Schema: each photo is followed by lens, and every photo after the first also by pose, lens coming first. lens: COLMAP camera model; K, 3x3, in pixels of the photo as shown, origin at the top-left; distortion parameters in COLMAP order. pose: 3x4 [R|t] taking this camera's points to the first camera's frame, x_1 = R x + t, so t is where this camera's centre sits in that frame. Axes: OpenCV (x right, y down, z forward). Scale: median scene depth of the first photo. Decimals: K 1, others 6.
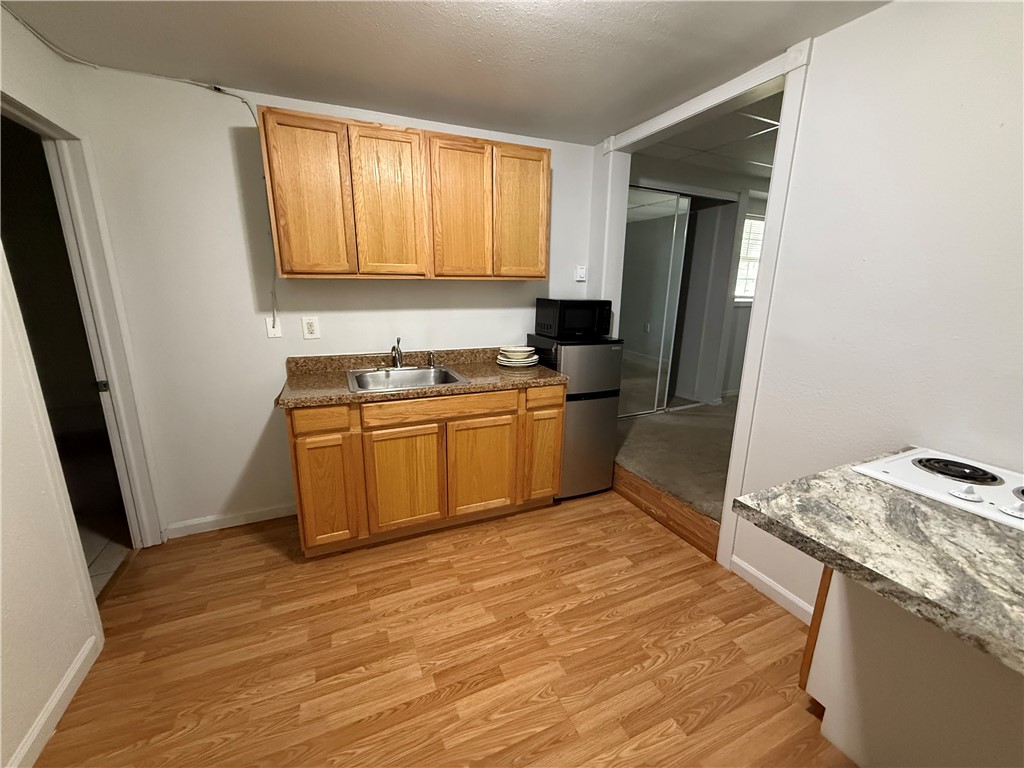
lens RADIAL K [[408.8, 0, 506.3], [0, 408.8, 378.1], [0, 0, 1]] dist [0.001657, -0.000282]
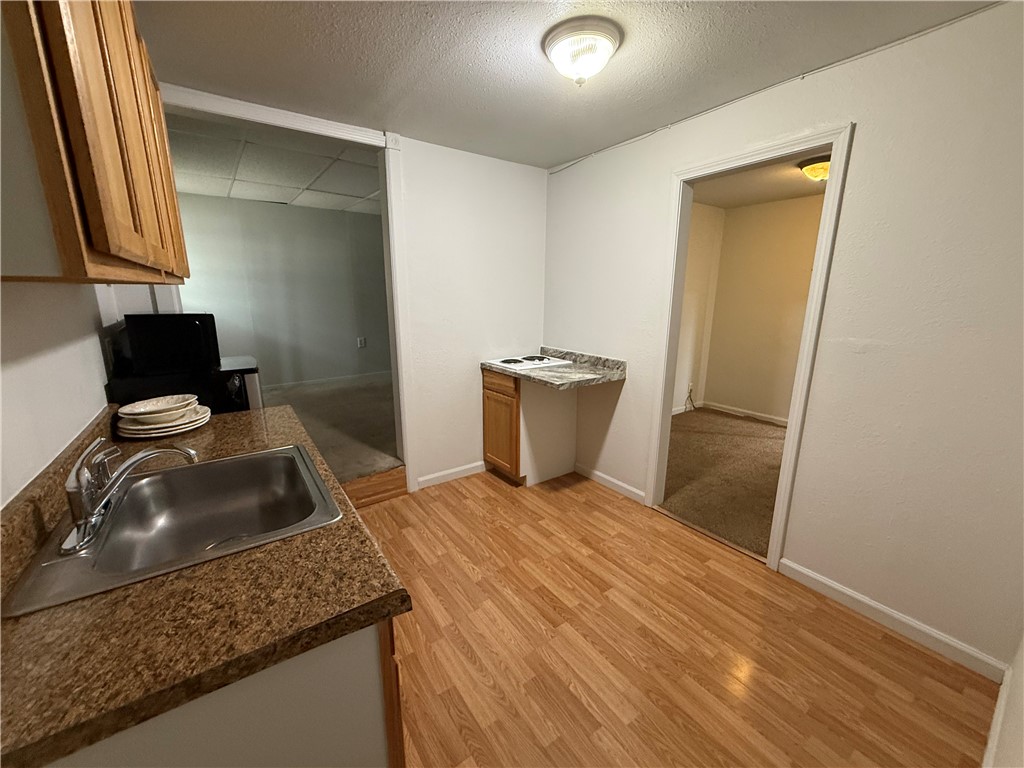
lens RADIAL K [[408.8, 0, 509.6], [0, 408.8, 386.7], [0, 0, 1]] dist [0.001657, -0.000282]
pose [[-0.194869, -0.234856, 0.952297, -0.984113], [0.216535, 0.936653, 0.275307, -0.240113], [-0.956629, 0.259855, -0.131670, 0.980374]]
